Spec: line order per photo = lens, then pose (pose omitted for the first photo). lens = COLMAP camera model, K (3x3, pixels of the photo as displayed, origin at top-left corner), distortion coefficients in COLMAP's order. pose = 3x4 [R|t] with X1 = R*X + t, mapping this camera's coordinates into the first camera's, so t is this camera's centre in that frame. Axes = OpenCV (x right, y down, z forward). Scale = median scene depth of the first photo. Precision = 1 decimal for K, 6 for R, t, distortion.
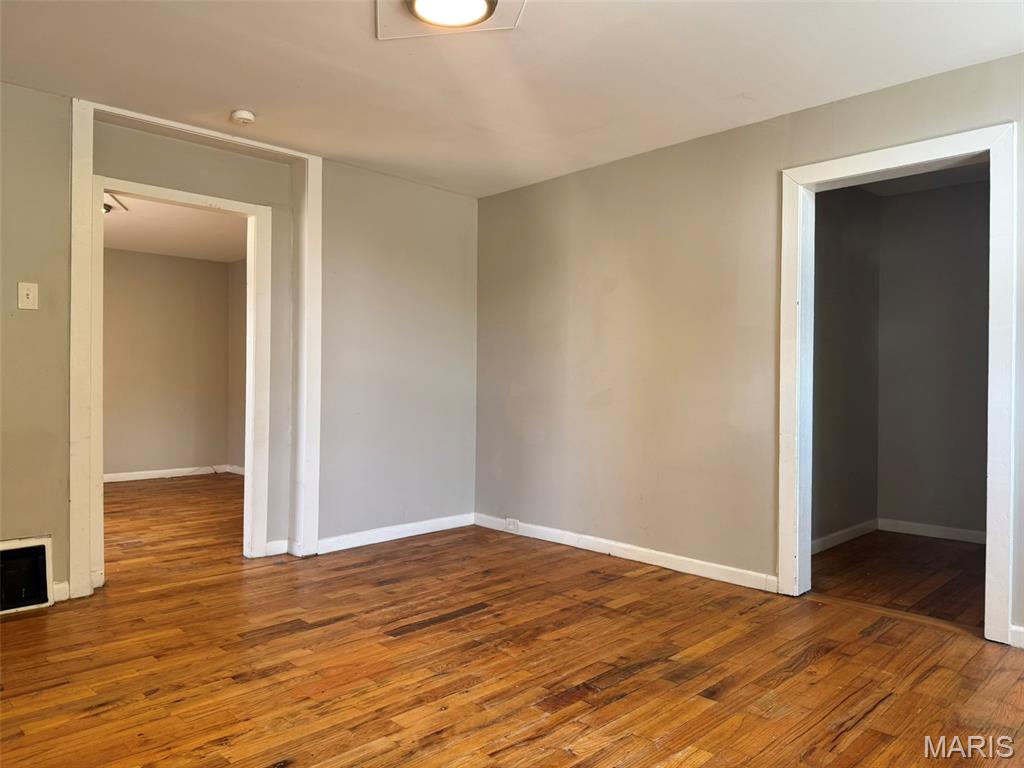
lens RADIAL K [[730.7, 0, 502.2], [0, 730.7, 382.5], [0, 0, 1]] dist [0.076612, -0.082874]
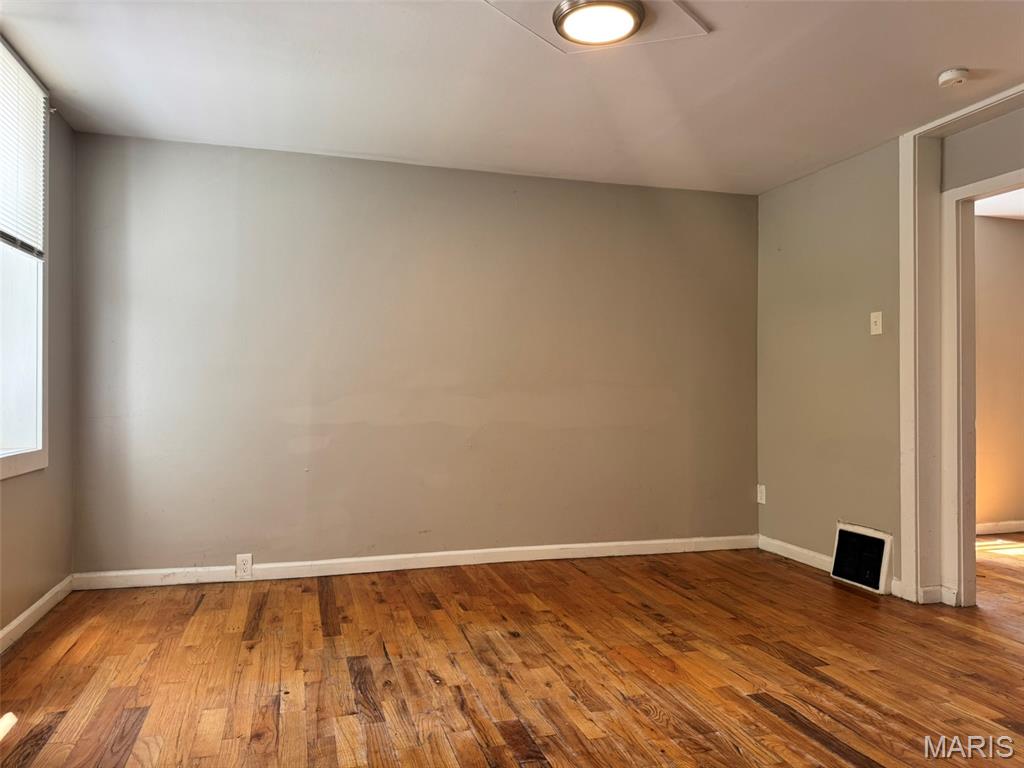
lens RADIAL K [[730.7, 0, 515.2], [0, 730.7, 377.1], [0, 0, 1]] dist [0.076612, -0.082874]
pose [[-0.465903, -0.024763, -0.884489, 0.685459], [-0.010084, 0.999692, -0.022677, 0.001080], [0.884779, -0.001646, -0.466009, 1.074299]]
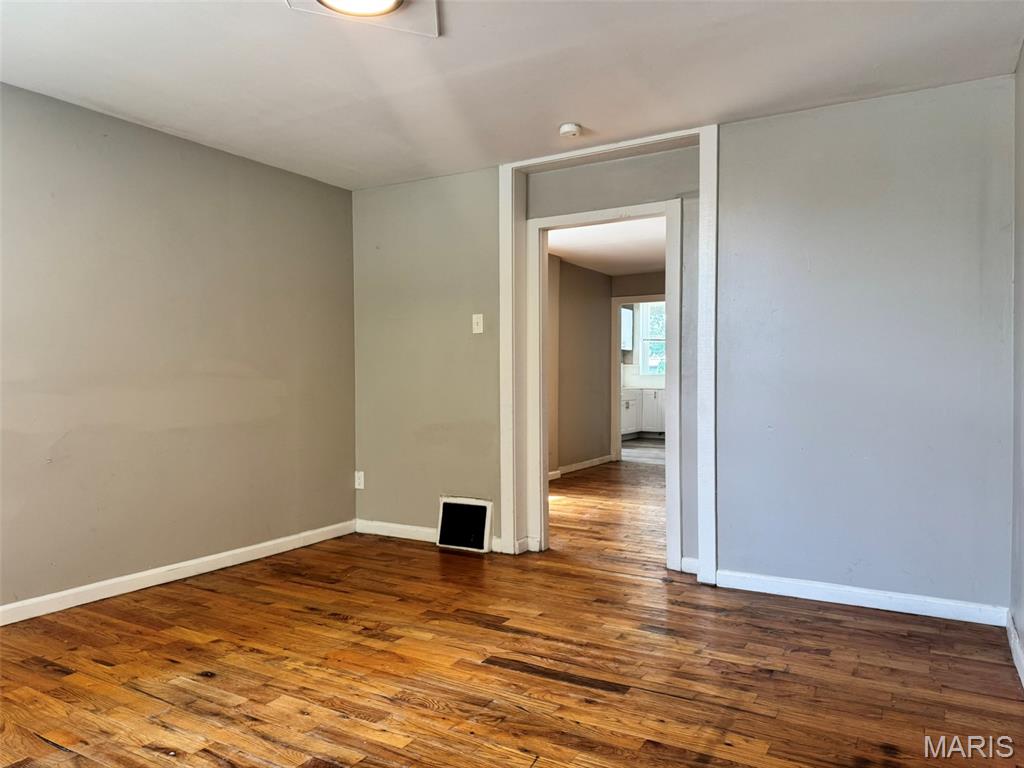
lens RADIAL K [[730.7, 0, 507.8], [0, 730.7, 383.2], [0, 0, 1]] dist [0.076612, -0.082874]
pose [[0.247956, 0.003044, -0.968767, 0.708636], [0.003868, 0.999984, 0.004132, -0.011365], [0.968764, -0.004772, 0.247940, 0.741360]]
